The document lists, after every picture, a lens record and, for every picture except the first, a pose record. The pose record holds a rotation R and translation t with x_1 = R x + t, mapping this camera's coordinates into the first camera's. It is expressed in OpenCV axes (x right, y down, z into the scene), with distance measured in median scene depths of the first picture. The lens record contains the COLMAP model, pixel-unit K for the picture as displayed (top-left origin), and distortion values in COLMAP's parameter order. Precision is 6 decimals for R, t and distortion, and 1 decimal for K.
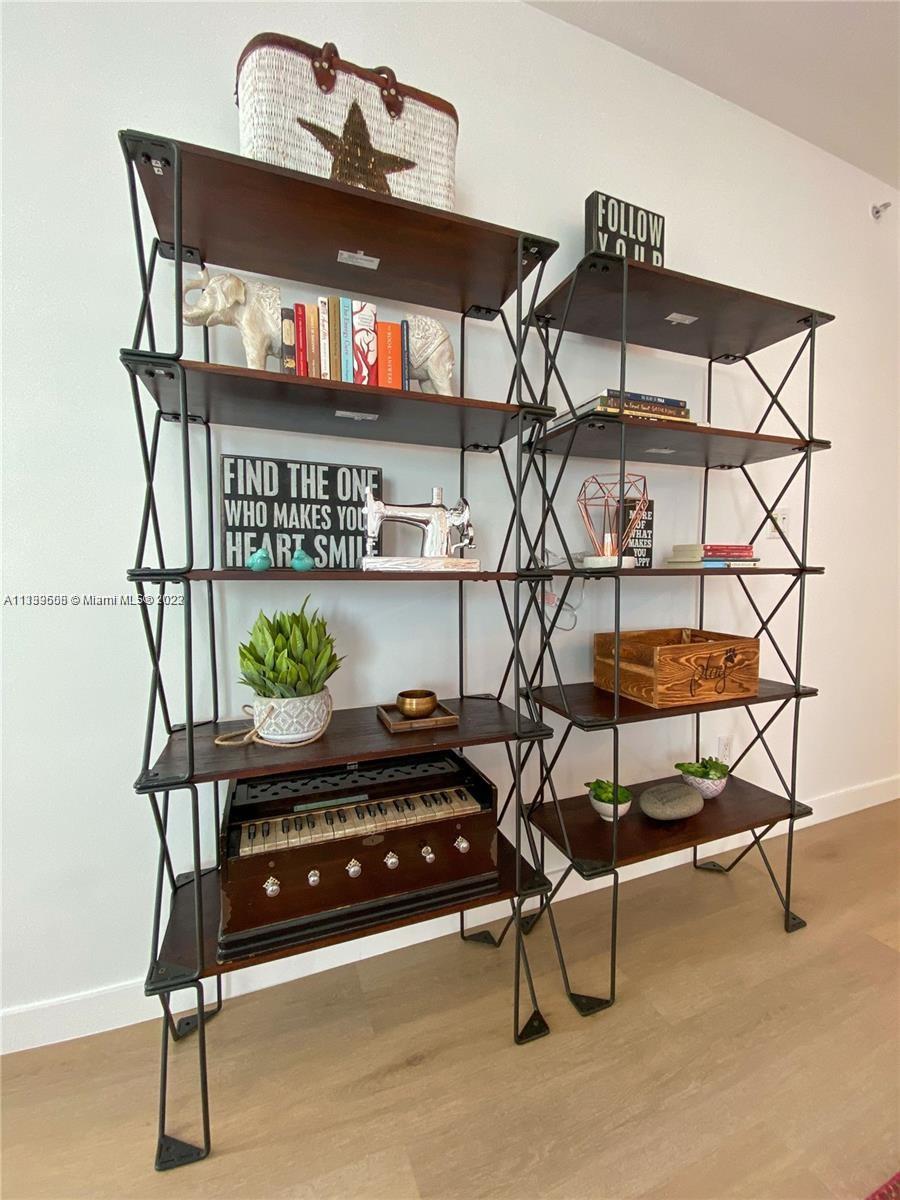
lens RADIAL K [[488.1, 0, 450.0], [0, 488.1, 600.0], [0, 0, 1]] dist [0.023525, -0.023974]
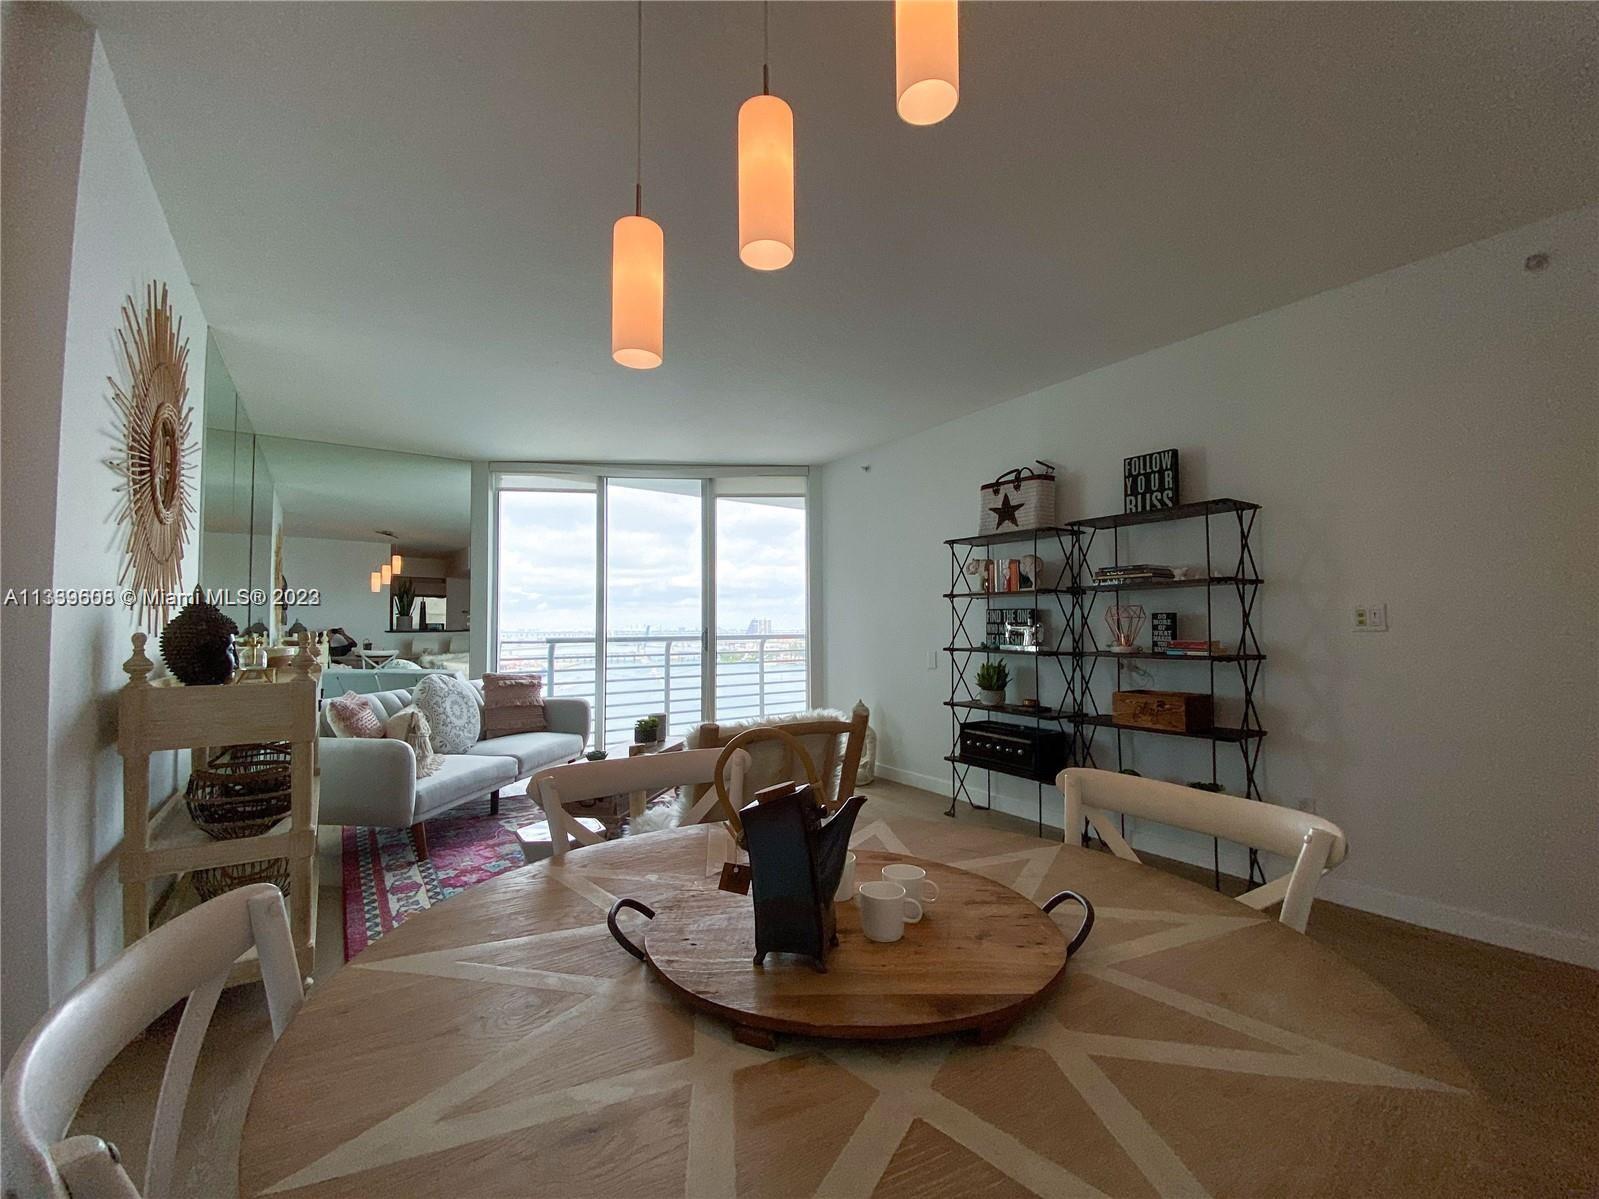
lens RADIAL K [[650.5, 0, 799.5], [0, 650.5, 599.5], [0, 0, 1]] dist [0.023525, -0.023974]
pose [[0.226457, -0.042151, -0.973109, 3.330807], [-0.064373, 0.996231, -0.058133, -0.052834], [0.971892, 0.075806, 0.222890, -1.058893]]
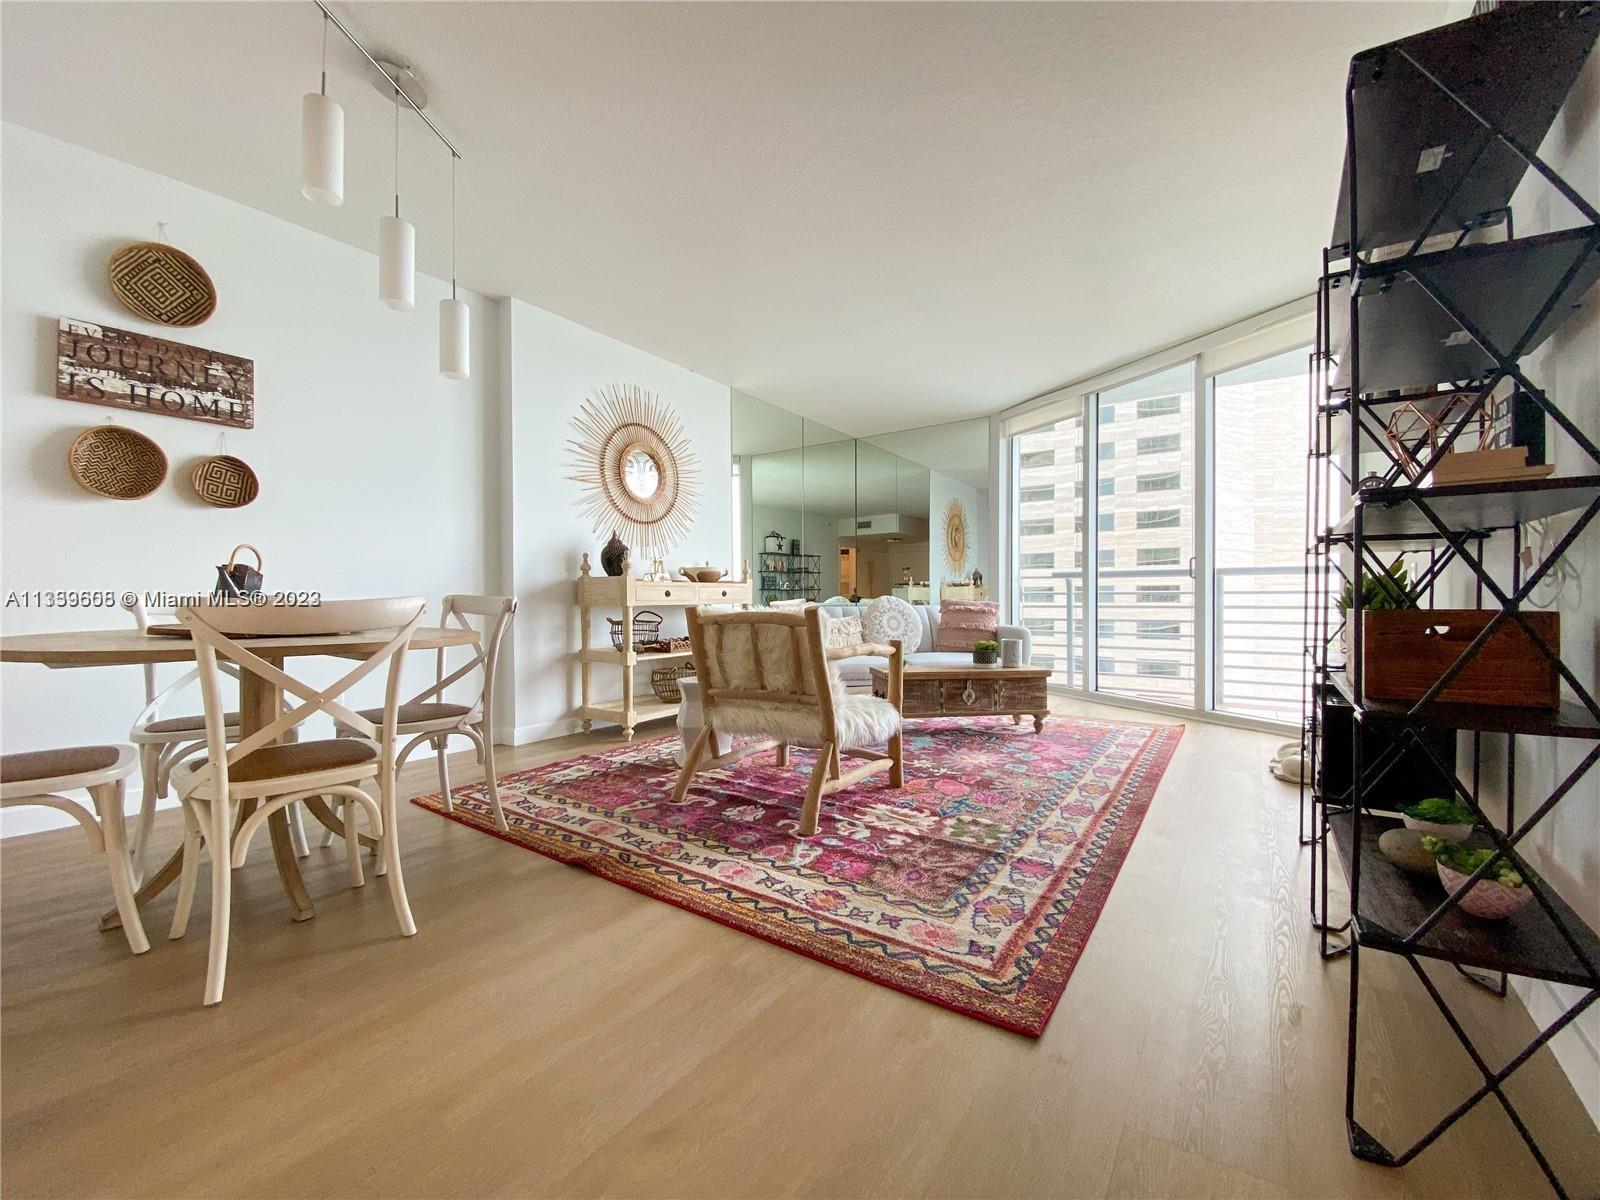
lens RADIAL K [[649.8, 0, 800.0], [0, 649.8, 600.0], [0, 0, 1]] dist [0.023621, -0.021314]
pose [[-0.828793, 0.007271, -0.559507, 2.304494], [-0.032931, 0.997549, 0.061745, 0.059421], [0.558585, 0.069599, -0.826522, 1.717540]]
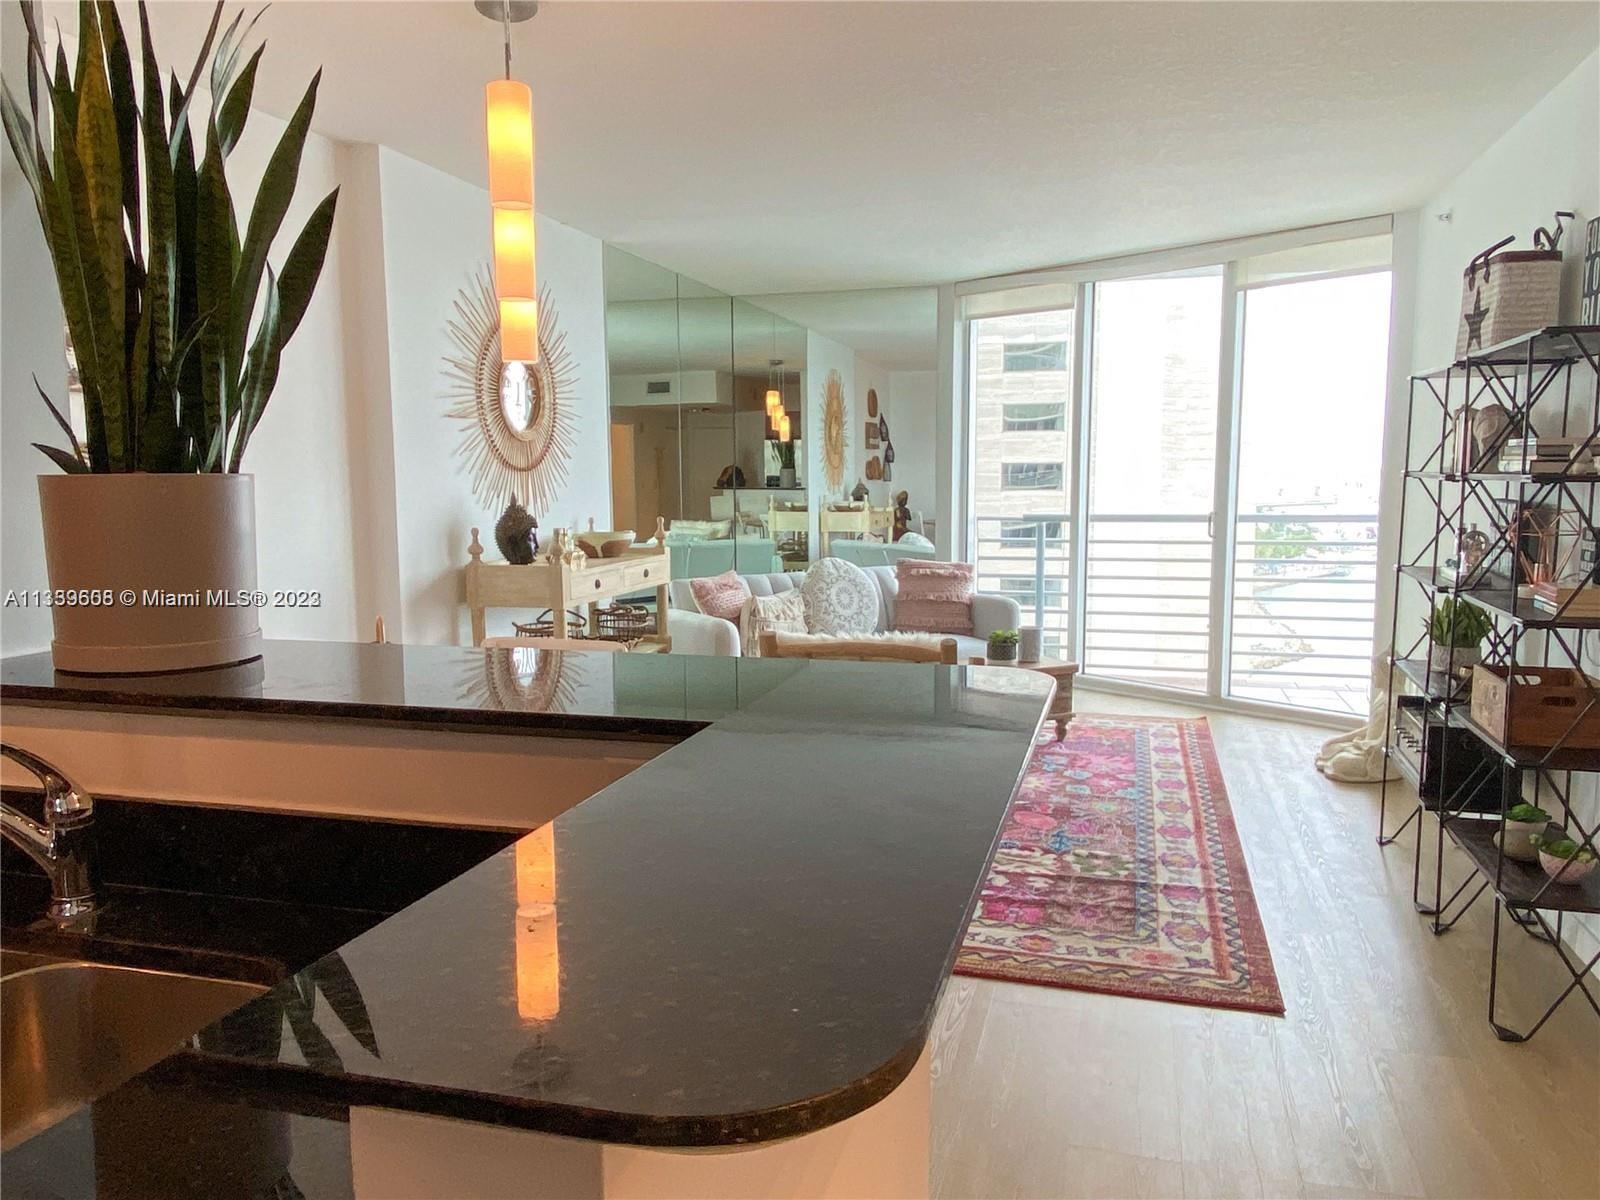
lens RADIAL K [[1179.6, 0, 800.0], [0, 1179.6, 600.0], [0, 0, 1]] dist [0.068854, -0.074974]
pose [[-0.605261, 0.092674, -0.790614, 4.327058], [-0.048973, 0.986983, 0.153184, -0.482293], [0.794519, 0.131435, -0.592844, 1.669559]]
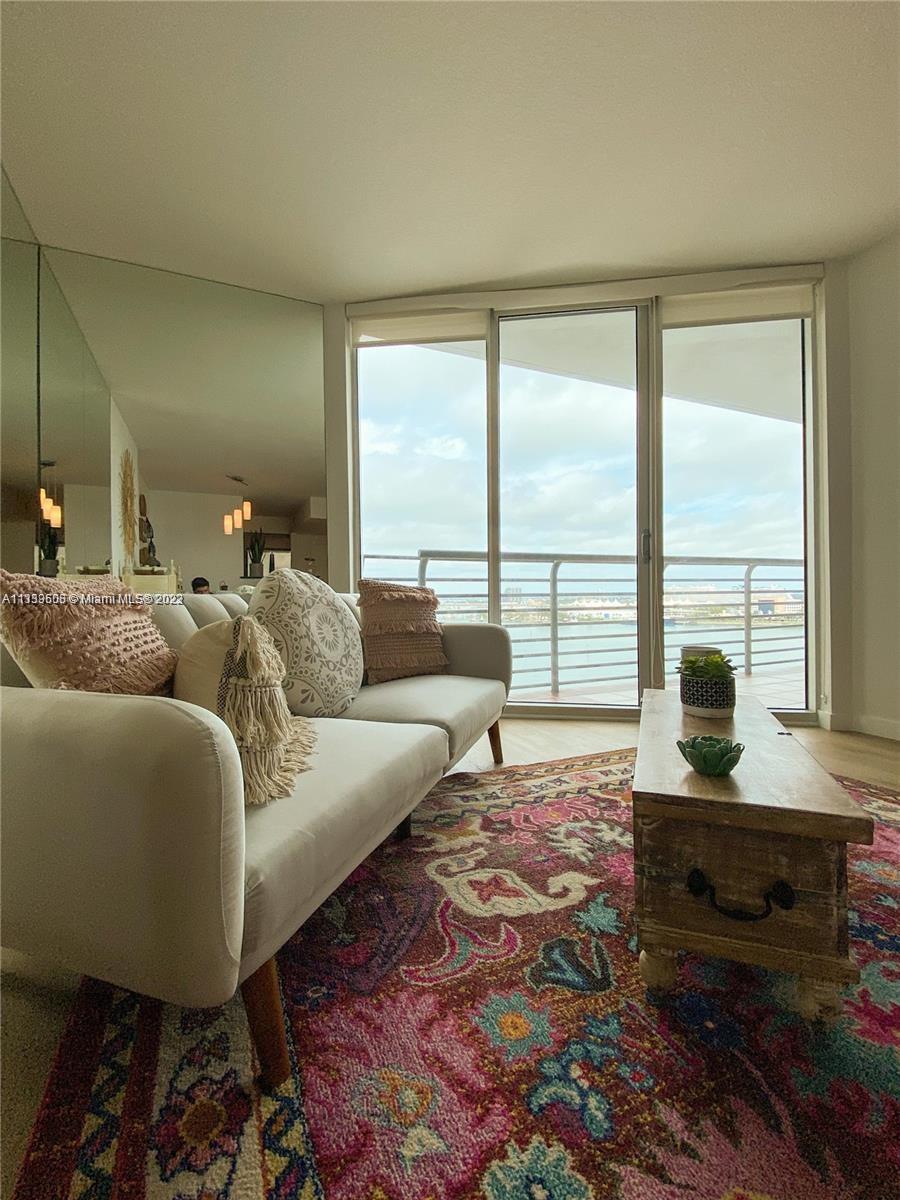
lens RADIAL K [[498.7, 0, 450.0], [0, 498.7, 600.0], [0, 0, 1]] dist [0.058420, -0.034072]
pose [[0.043230, 0.010907, -0.999006, 0.473781], [-0.061472, 0.998075, 0.008236, 0.398526], [0.997172, 0.061055, 0.043817, -1.867130]]
